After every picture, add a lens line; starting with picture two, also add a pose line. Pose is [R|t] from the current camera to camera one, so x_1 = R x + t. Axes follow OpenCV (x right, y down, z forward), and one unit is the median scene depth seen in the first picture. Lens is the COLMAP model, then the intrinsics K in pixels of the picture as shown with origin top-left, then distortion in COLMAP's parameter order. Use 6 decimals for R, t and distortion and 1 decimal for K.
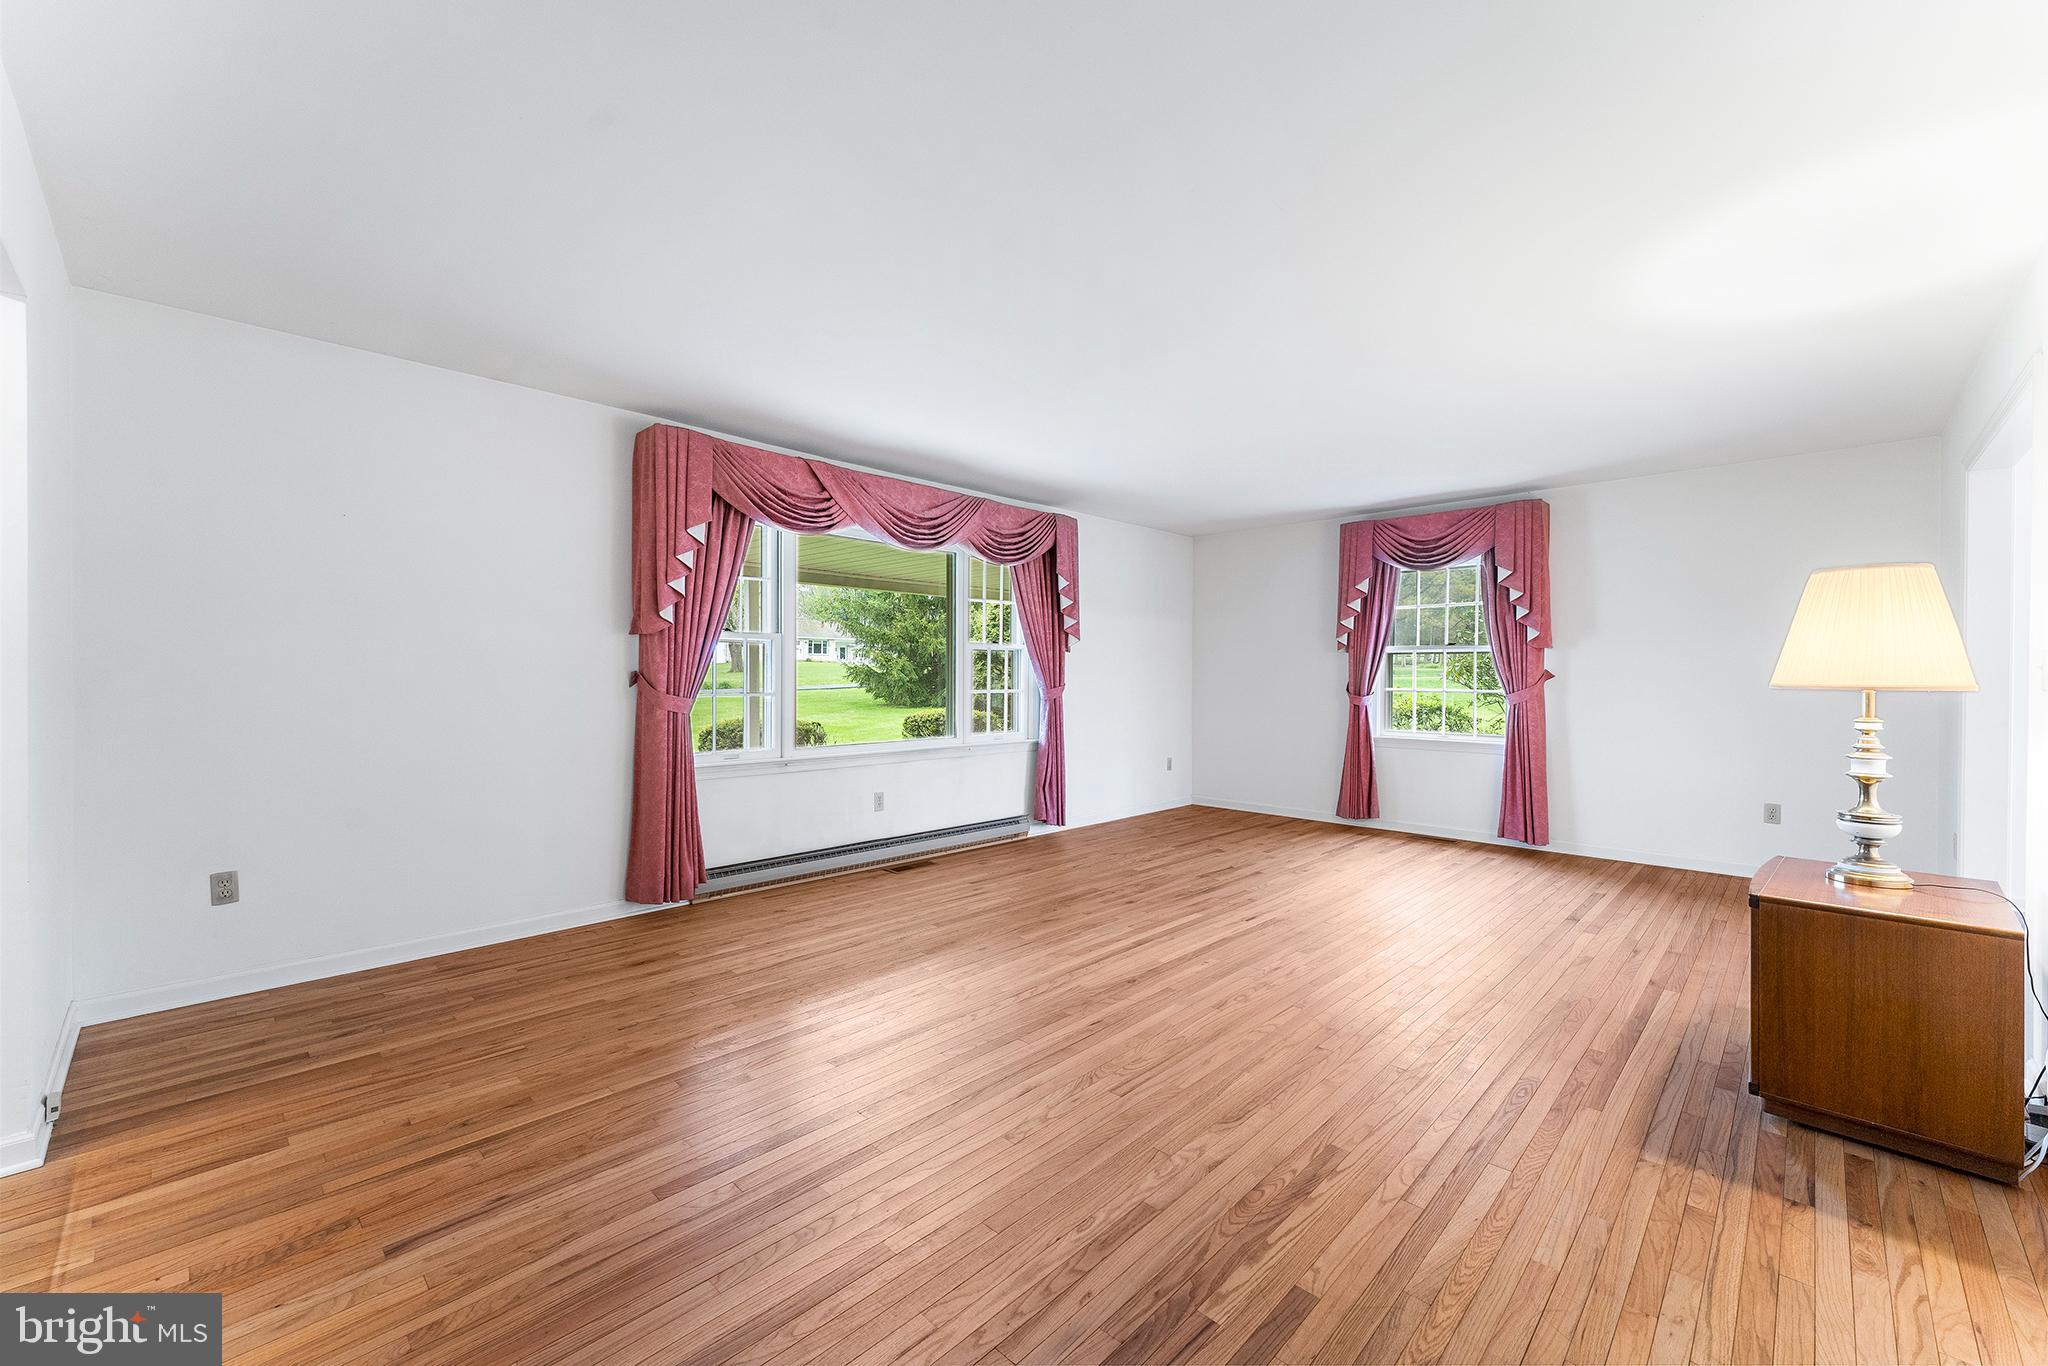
lens RADIAL K [[824.5, 0, 1012.5], [0, 824.5, 678.2], [0, 0, 1]] dist [-0.000445, -0.000328]
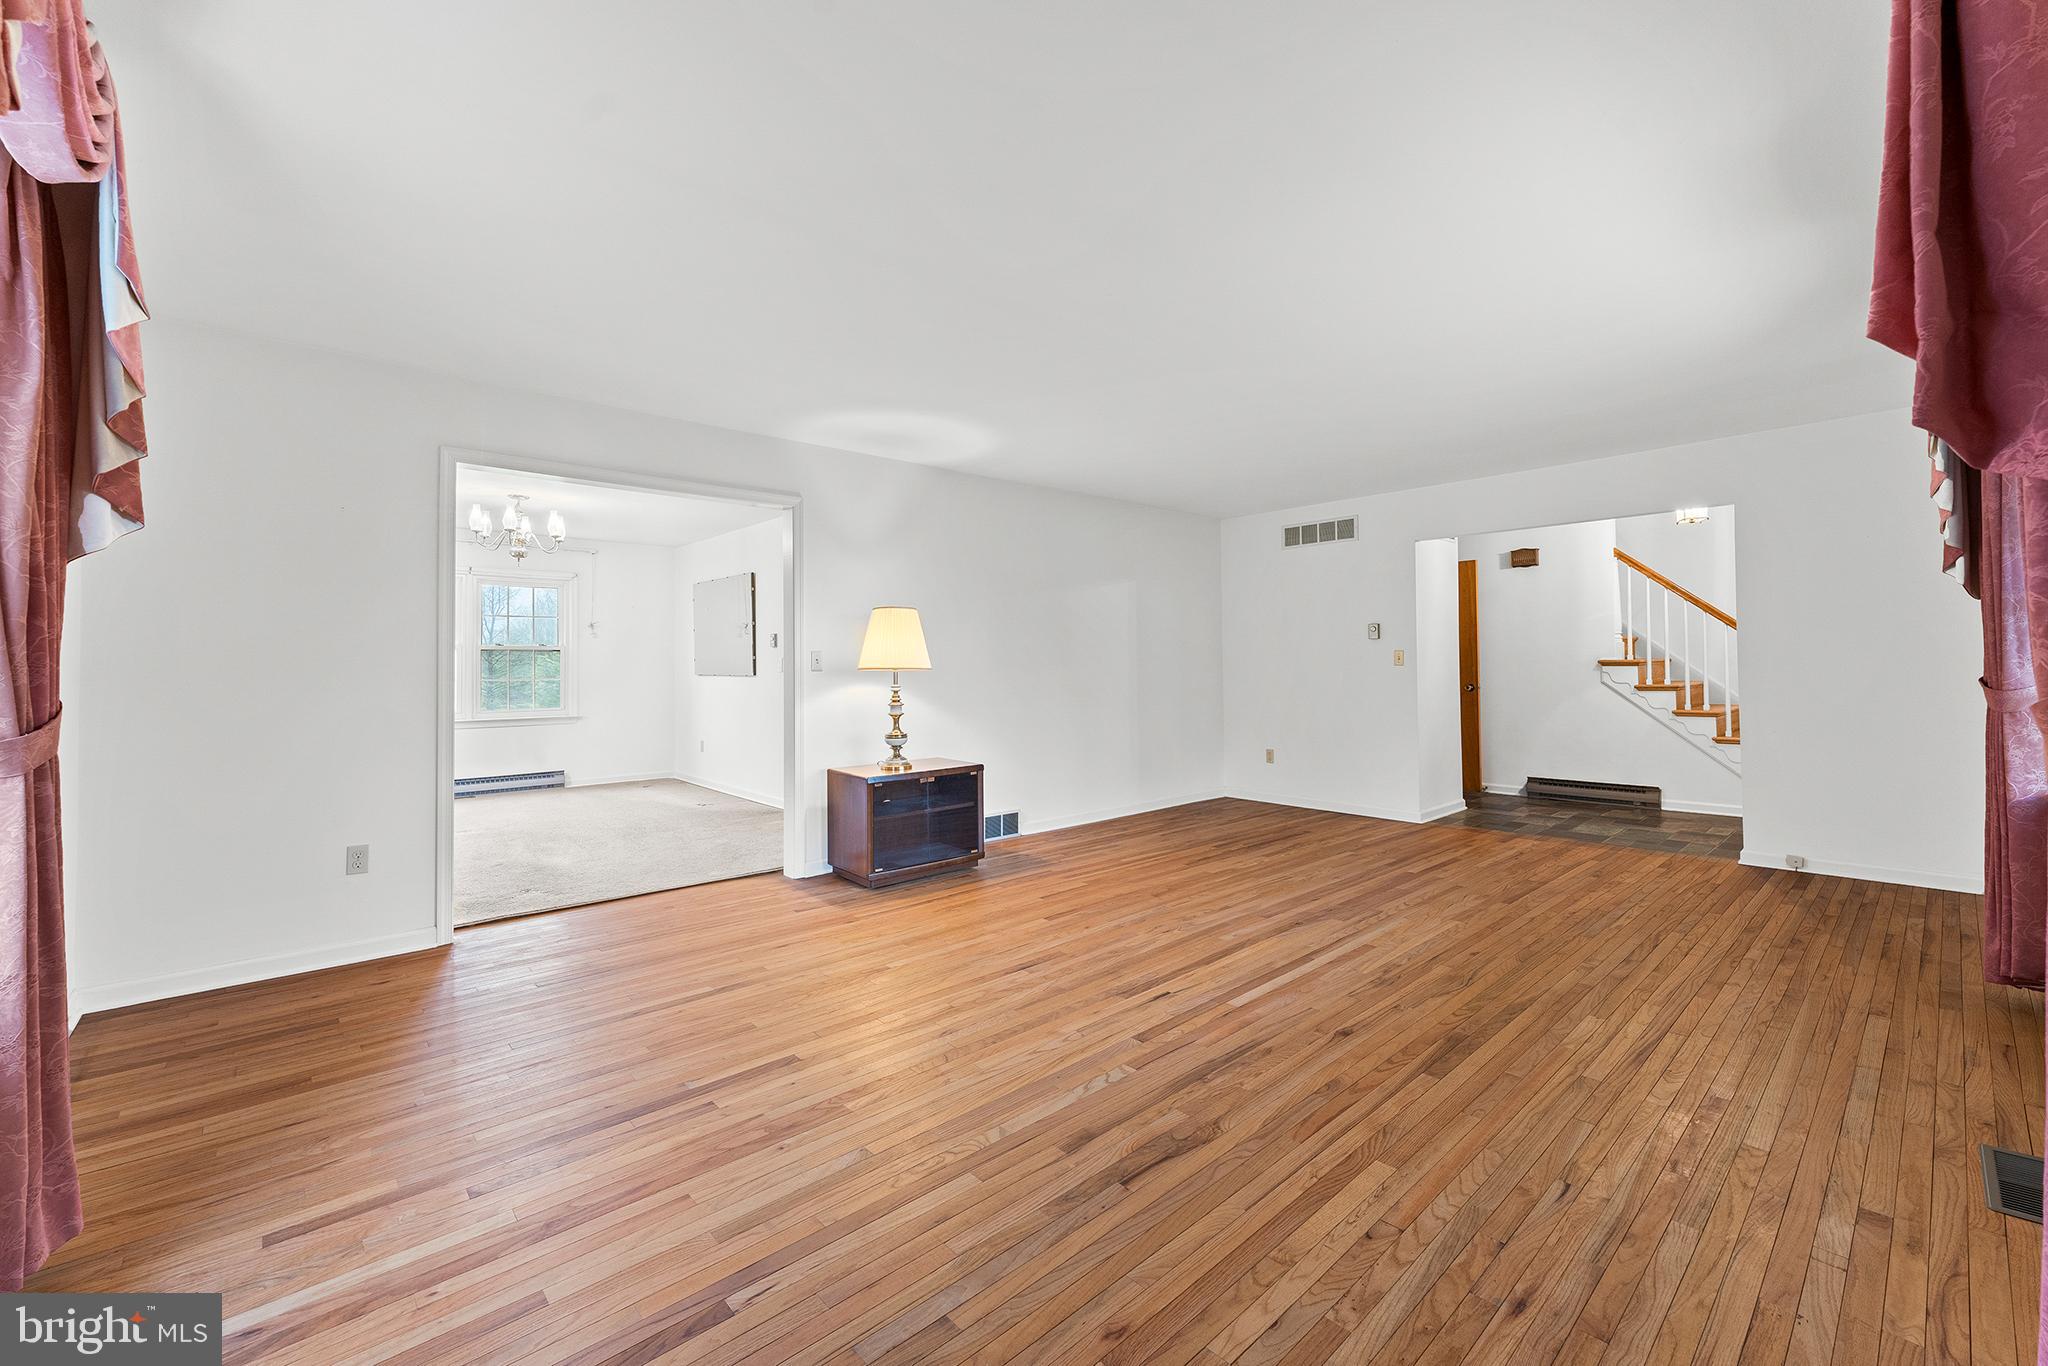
lens RADIAL K [[824.5, 0, 1022.9], [0, 824.5, 669.8], [0, 0, 1]] dist [-0.000445, -0.000328]
pose [[-0.997871, 0.003594, 0.065114, 0.266380], [0.004351, 0.999925, 0.011485, -0.001401], [-0.065068, 0.011744, -0.997812, 1.271407]]
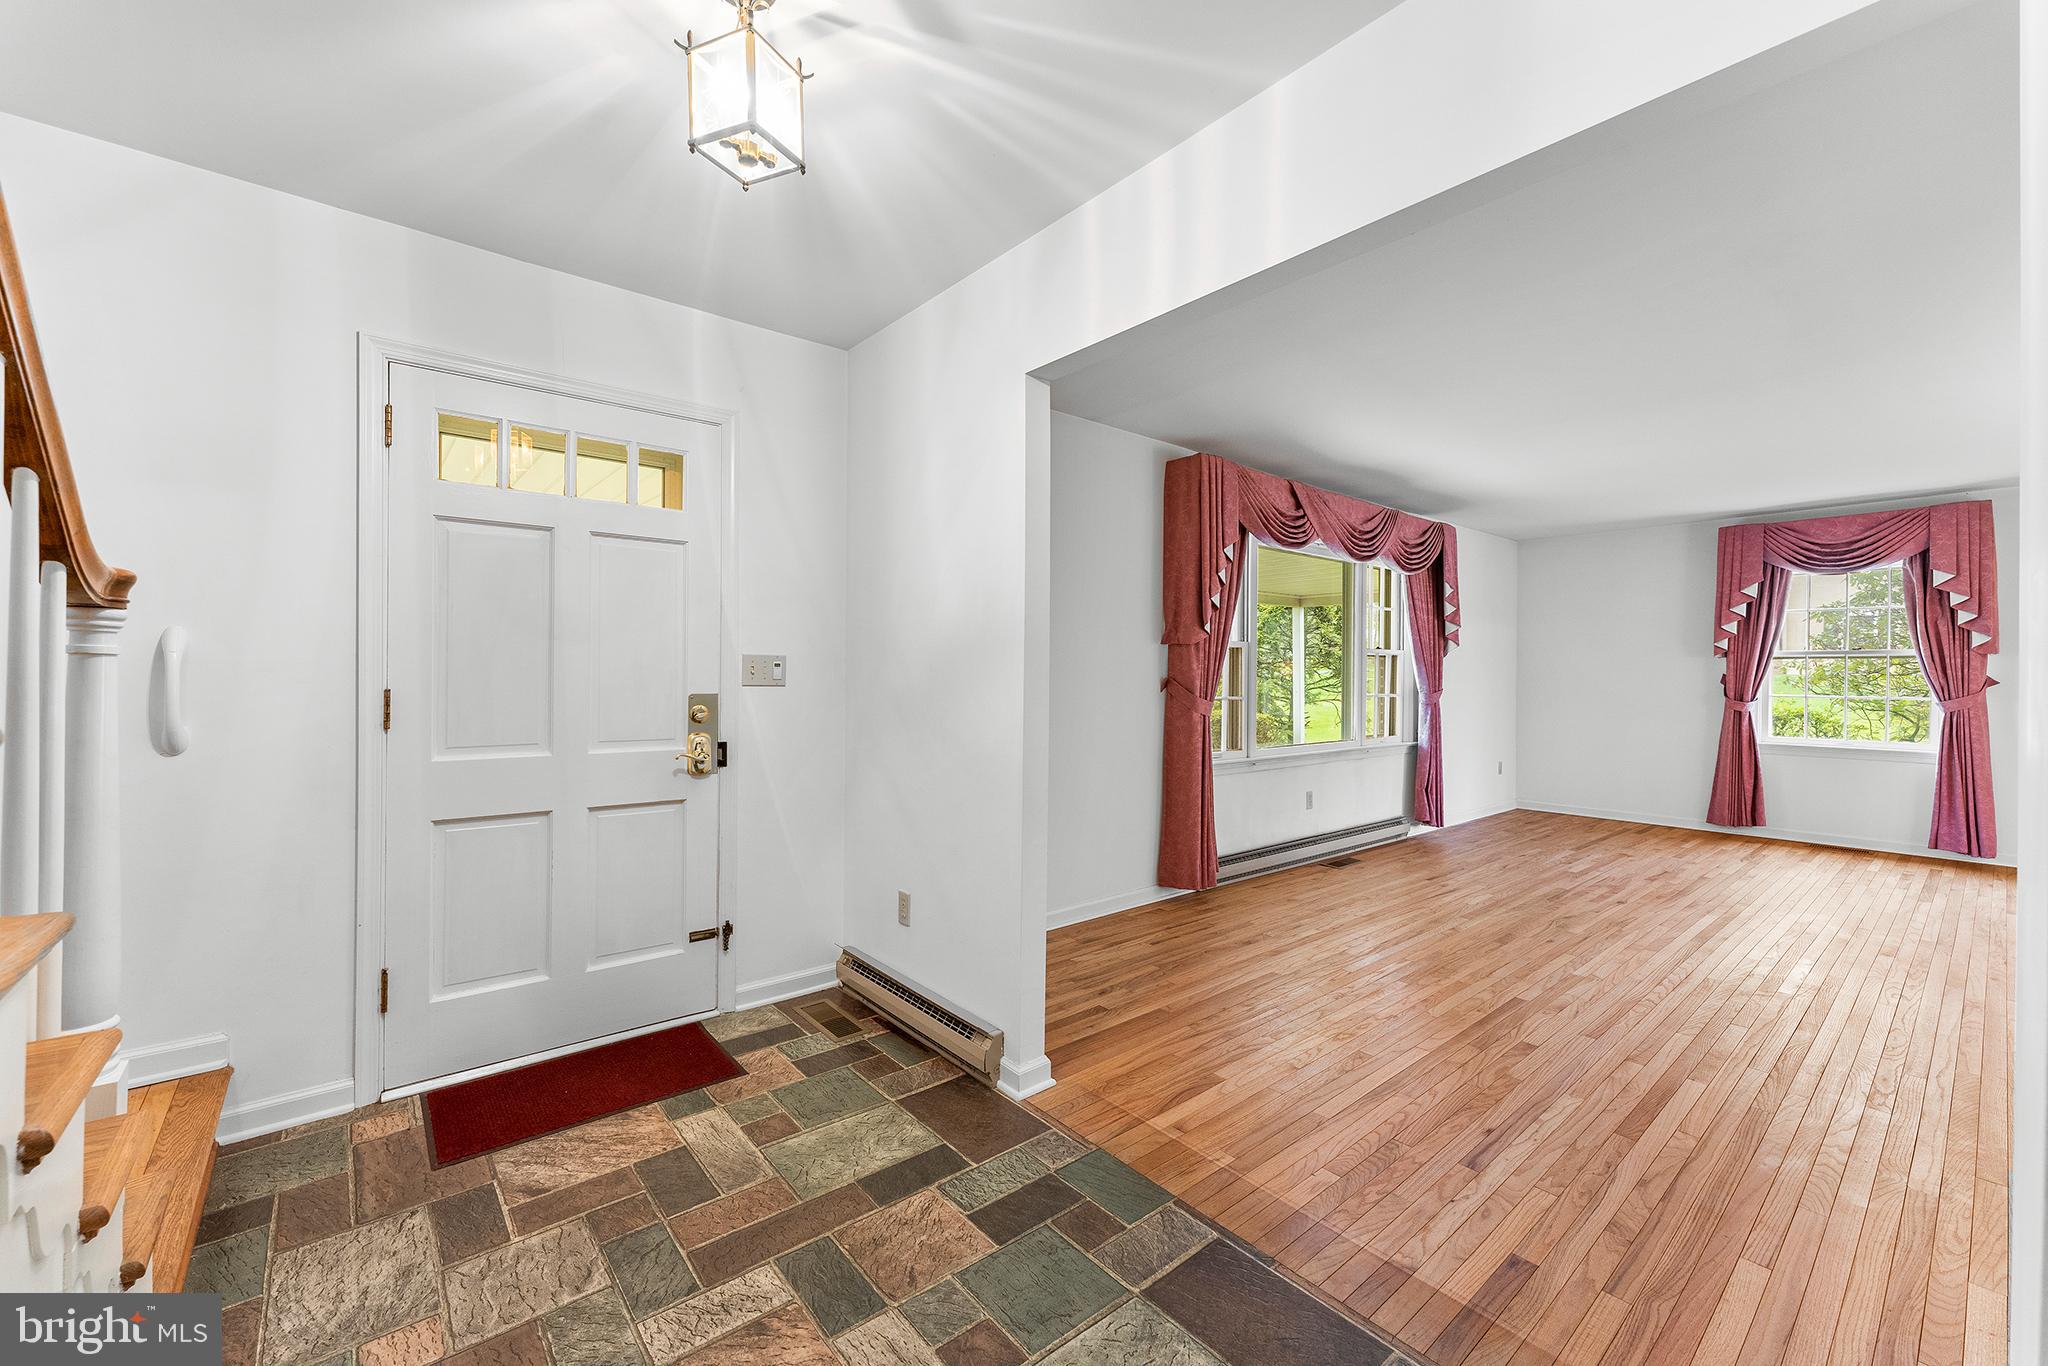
lens RADIAL K [[824.5, 0, 1019.7], [0, 824.5, 668.7], [0, 0, 1]] dist [-0.000445, -0.000328]
pose [[0.994241, 0.001699, -0.107152, -0.390608], [-0.002913, 0.999933, -0.011174, -0.005059], [0.107126, 0.011422, 0.994180, -0.084381]]
